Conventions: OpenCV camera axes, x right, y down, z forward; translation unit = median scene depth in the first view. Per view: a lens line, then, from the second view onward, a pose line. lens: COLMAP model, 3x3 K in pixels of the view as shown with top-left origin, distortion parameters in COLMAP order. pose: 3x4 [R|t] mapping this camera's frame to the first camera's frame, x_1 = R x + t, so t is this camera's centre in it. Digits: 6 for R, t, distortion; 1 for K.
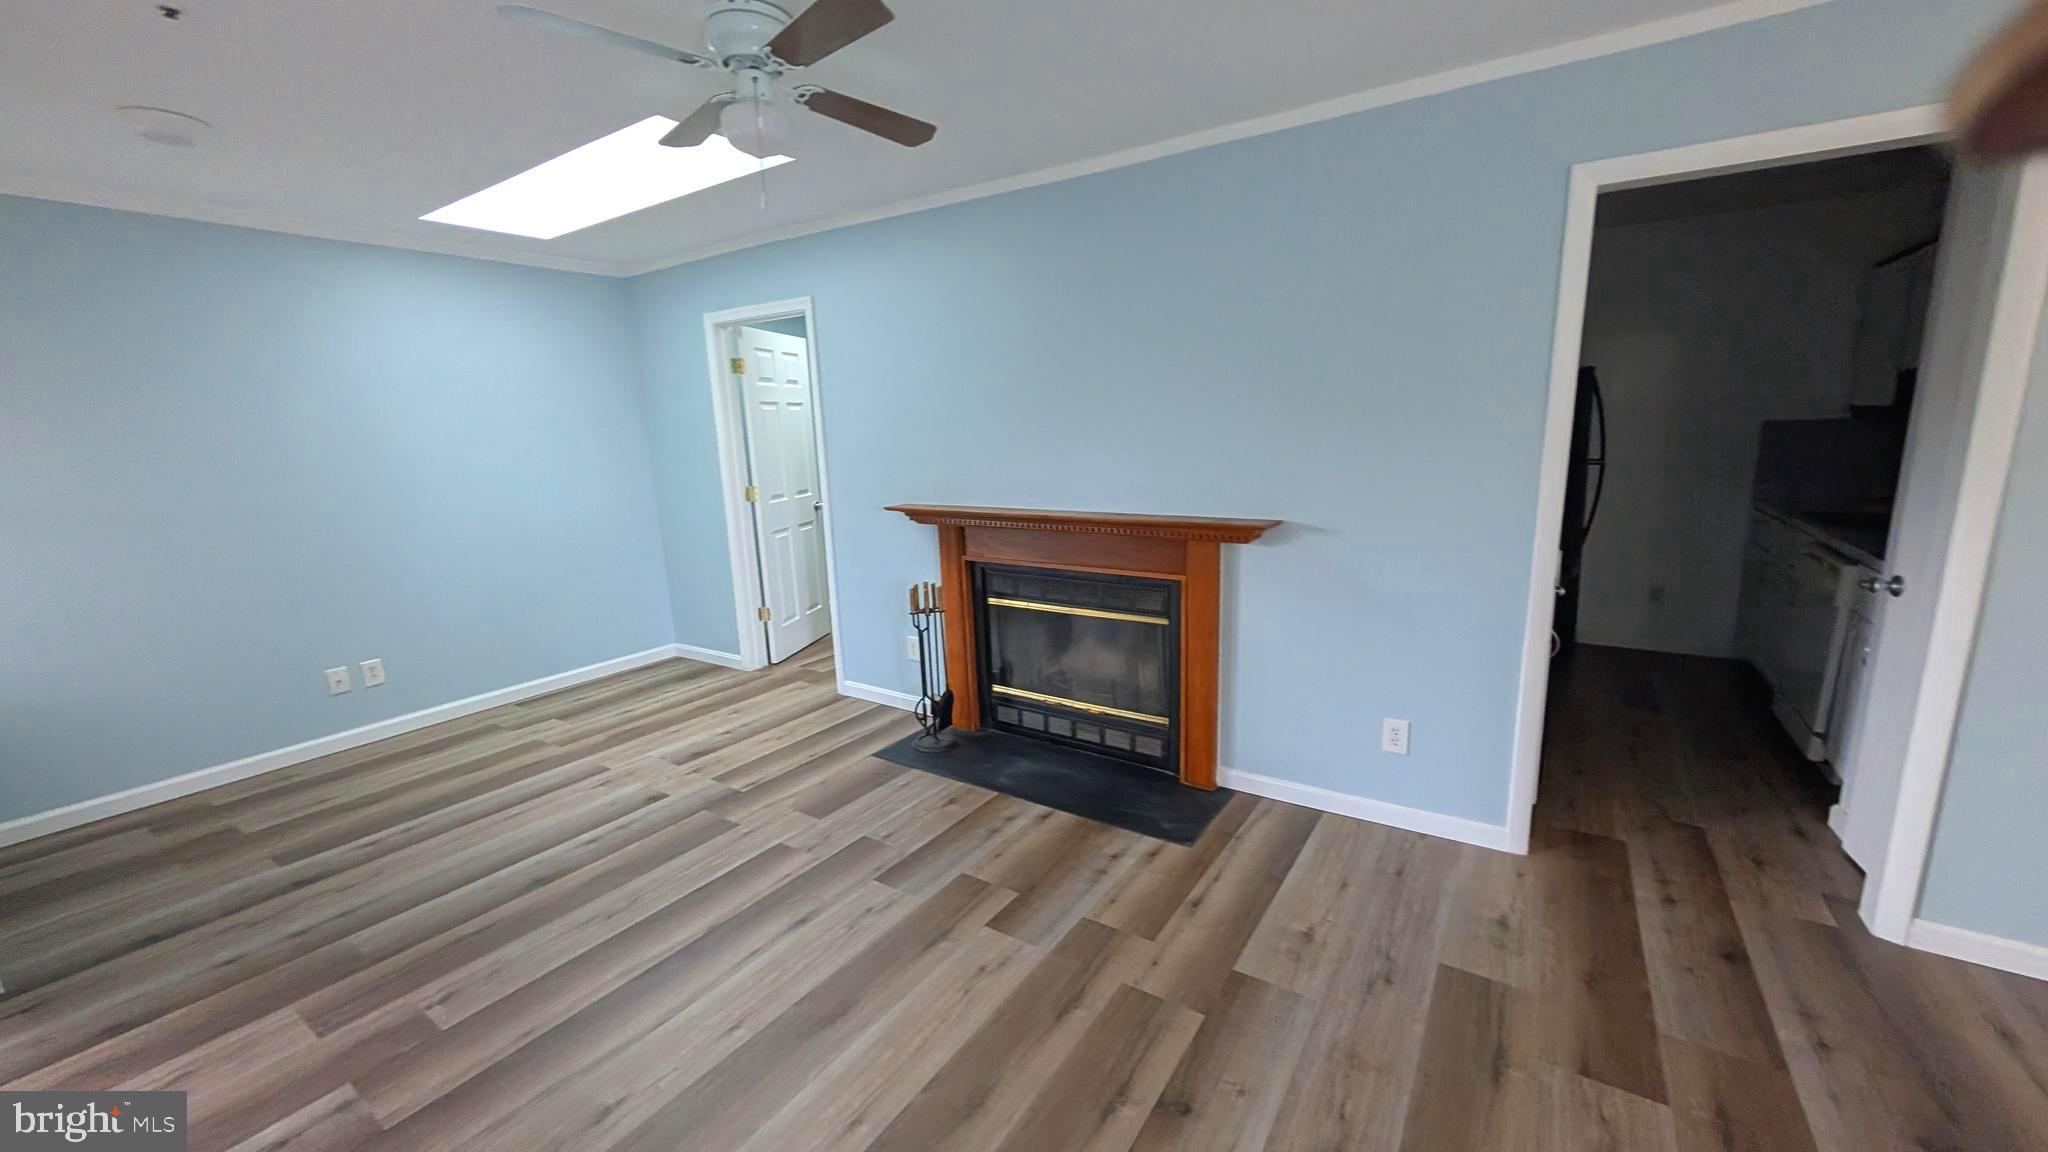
lens RADIAL K [[778.1, 0, 1035.2], [0, 778.1, 577.8], [0, 0, 1]] dist [0.002616, 0.000231]
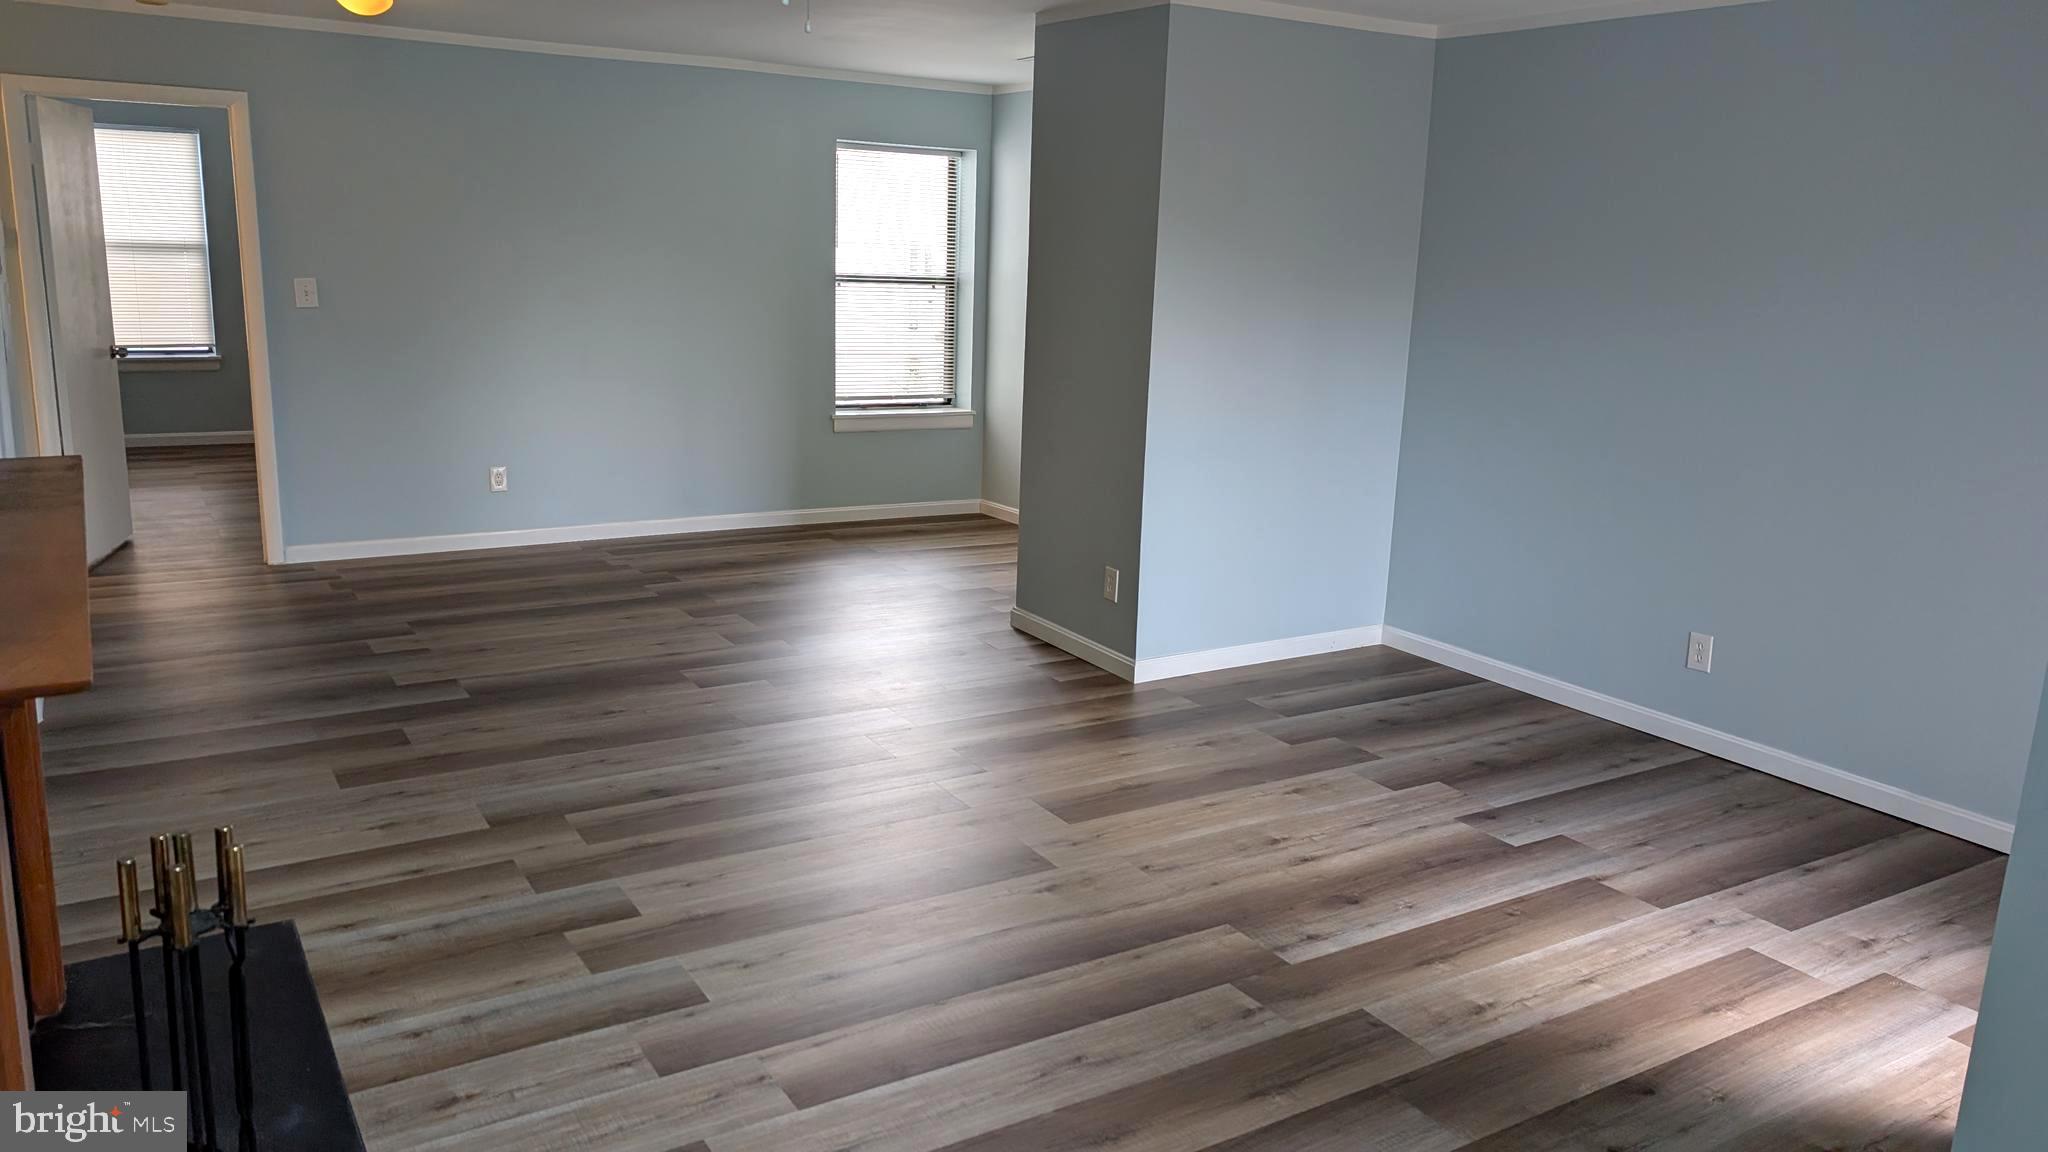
lens RADIAL K [[1471.2, 0, 1033.7], [0, 1471.2, 561.6], [0, 0, 1]] dist [0.007931, -0.017681]
pose [[-0.911573, -0.093224, 0.400431, -0.781685], [0.070071, 0.924477, 0.374742, -0.334627], [-0.405124, 0.369663, -0.836196, 1.528045]]
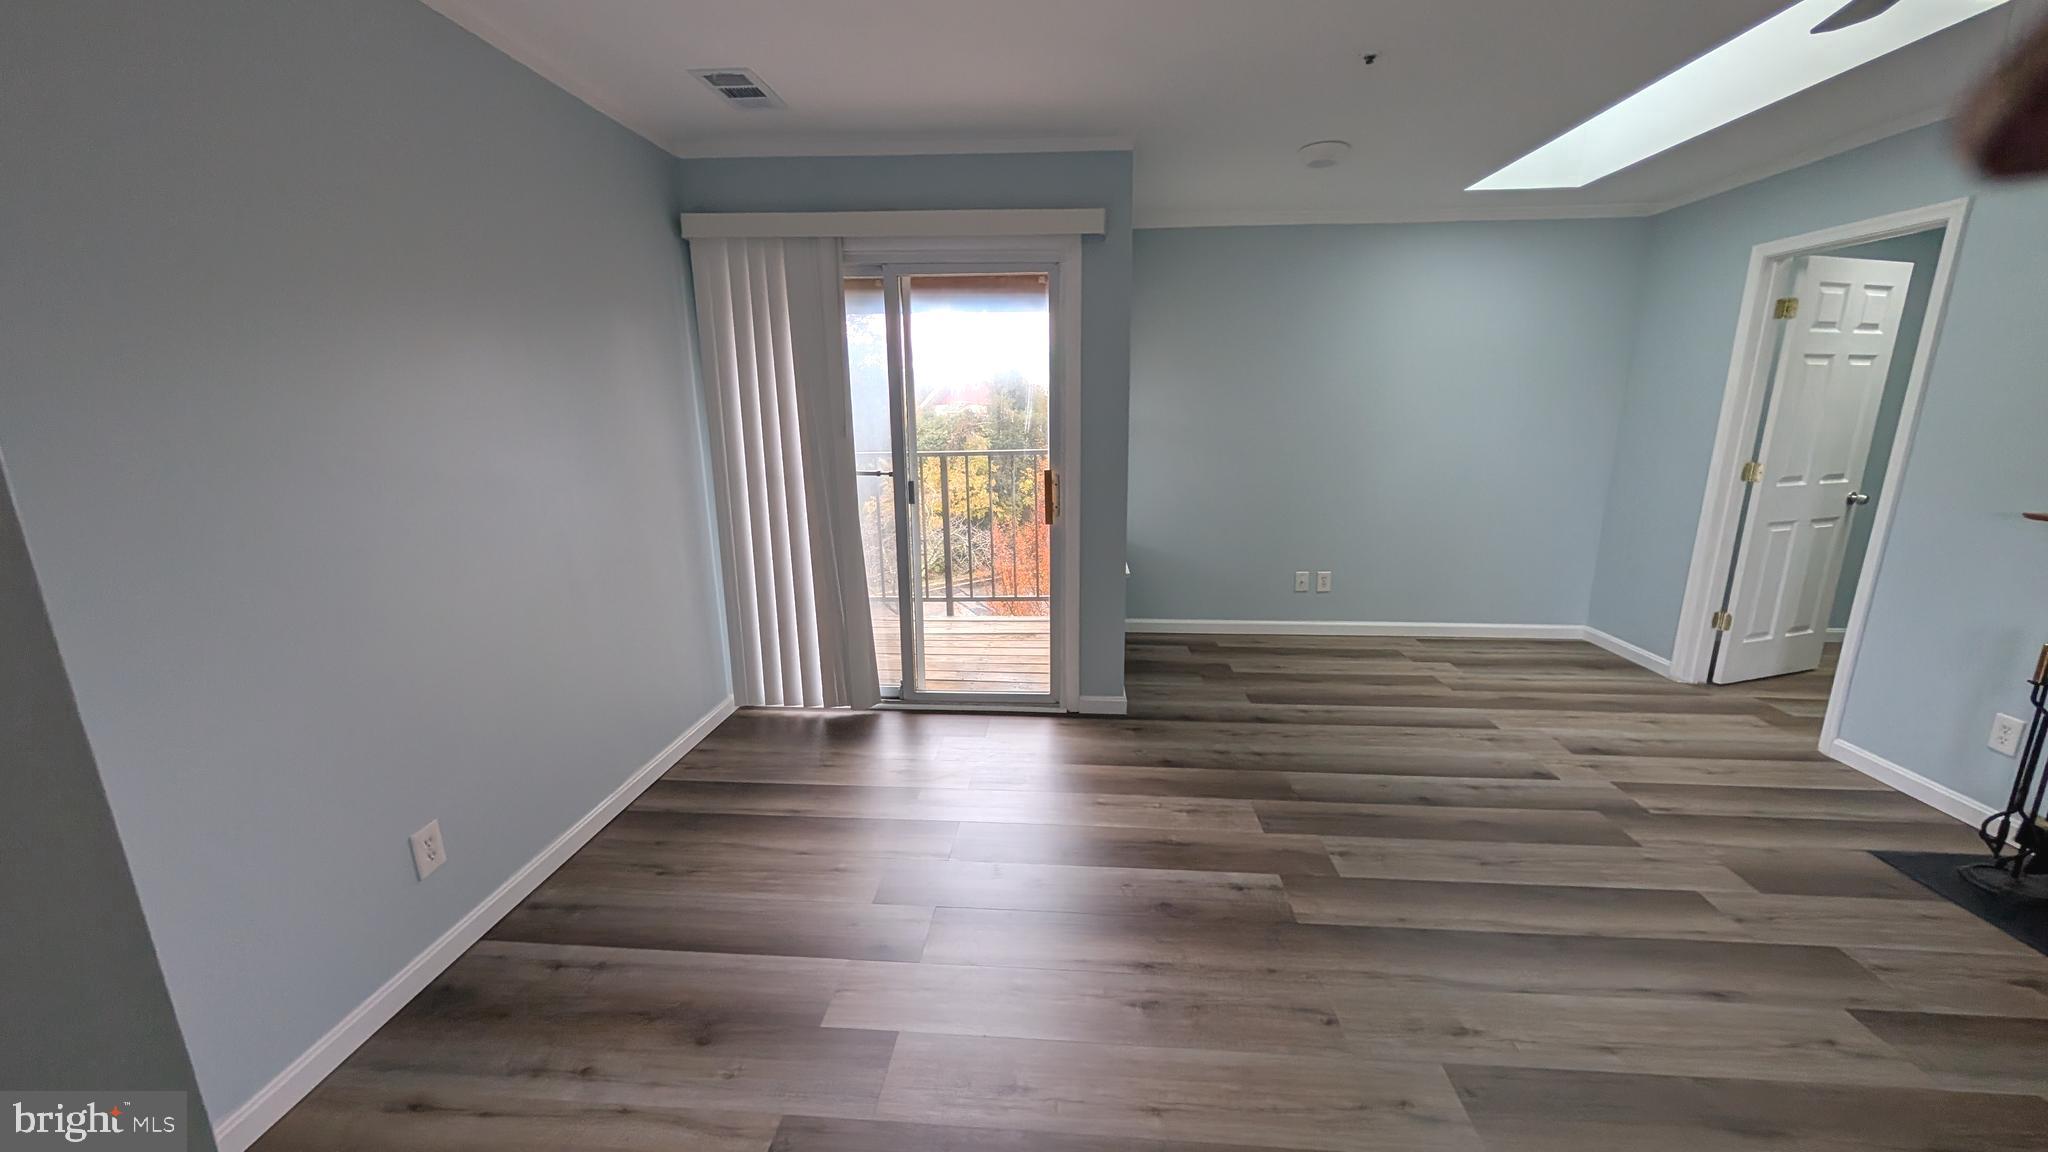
lens RADIAL K [[778.1, 0, 1026.7], [0, 778.1, 580.7], [0, 0, 1]] dist [0.002616, 0.000231]
pose [[0.491869, 0.227125, -0.840524, -0.051005], [-0.182004, 0.970870, 0.155839, 0.017215], [0.851434, 0.076327, 0.518878, -0.061471]]
